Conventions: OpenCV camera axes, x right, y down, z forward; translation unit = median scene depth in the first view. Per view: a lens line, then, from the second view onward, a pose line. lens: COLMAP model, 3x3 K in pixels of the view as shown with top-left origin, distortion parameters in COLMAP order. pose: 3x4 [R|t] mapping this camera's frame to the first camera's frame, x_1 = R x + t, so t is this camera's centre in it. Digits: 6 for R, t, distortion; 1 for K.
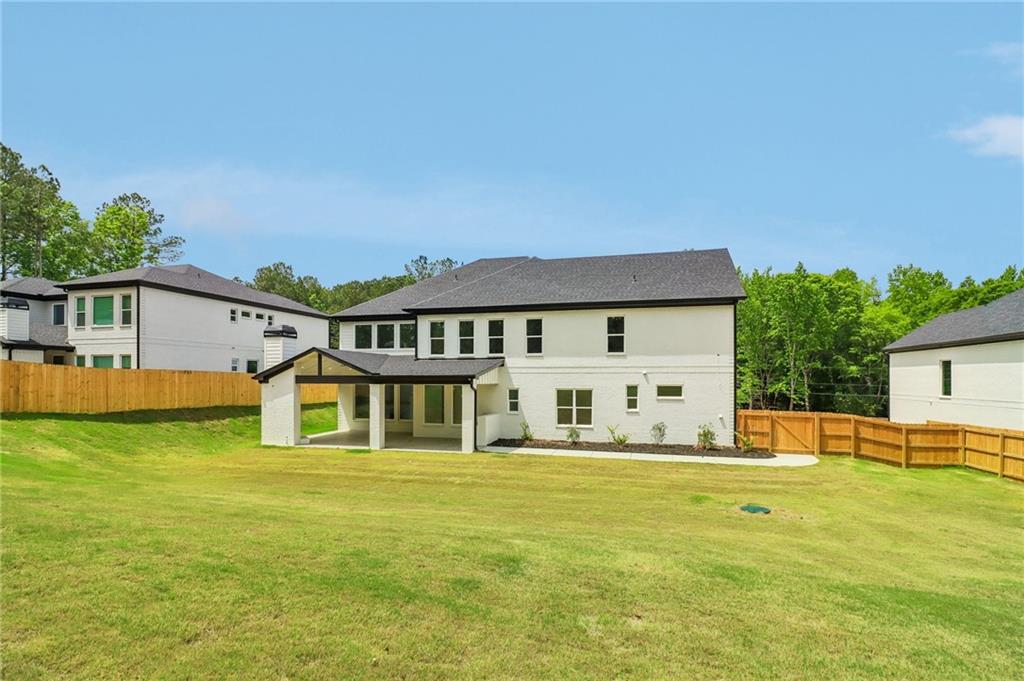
lens RADIAL K [[488.3, 0, 512.0], [0, 488.3, 340.5], [0, 0, 1]] dist [-0.011469, -0.000058]
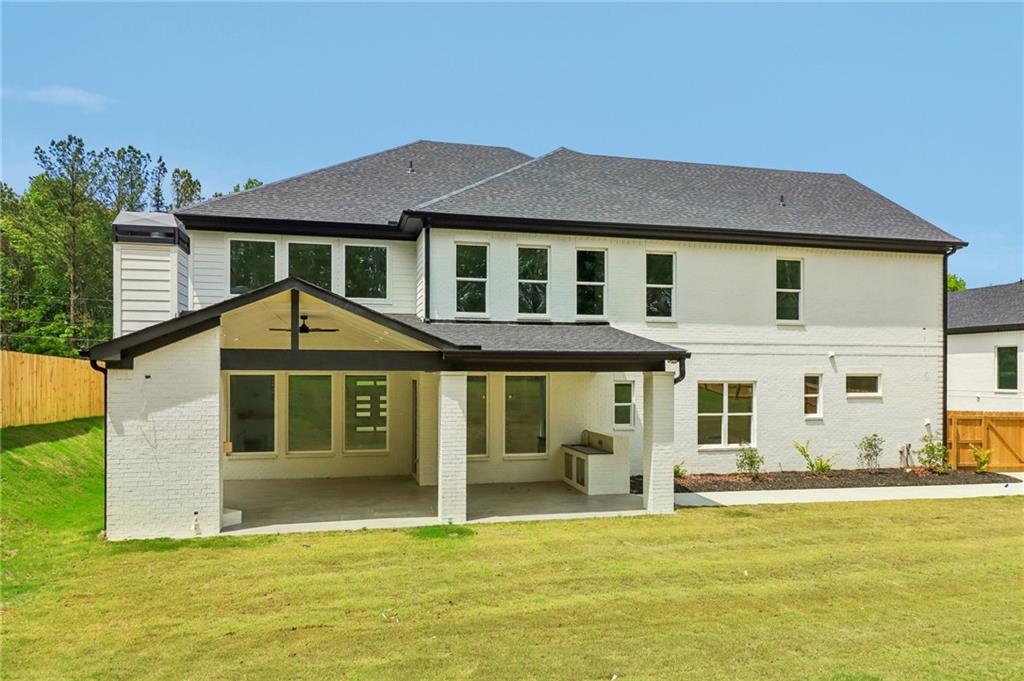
lens RADIAL K [[709.0, 0, 512.0], [0, 709.0, 340.5], [0, 0, 1]] dist [0.001788, 0.001175]
pose [[0.880928, 0.023166, 0.472683, -0.490537], [-0.037811, 0.999053, 0.021504, 0.043445], [-0.471738, -0.036816, 0.880970, 0.395757]]
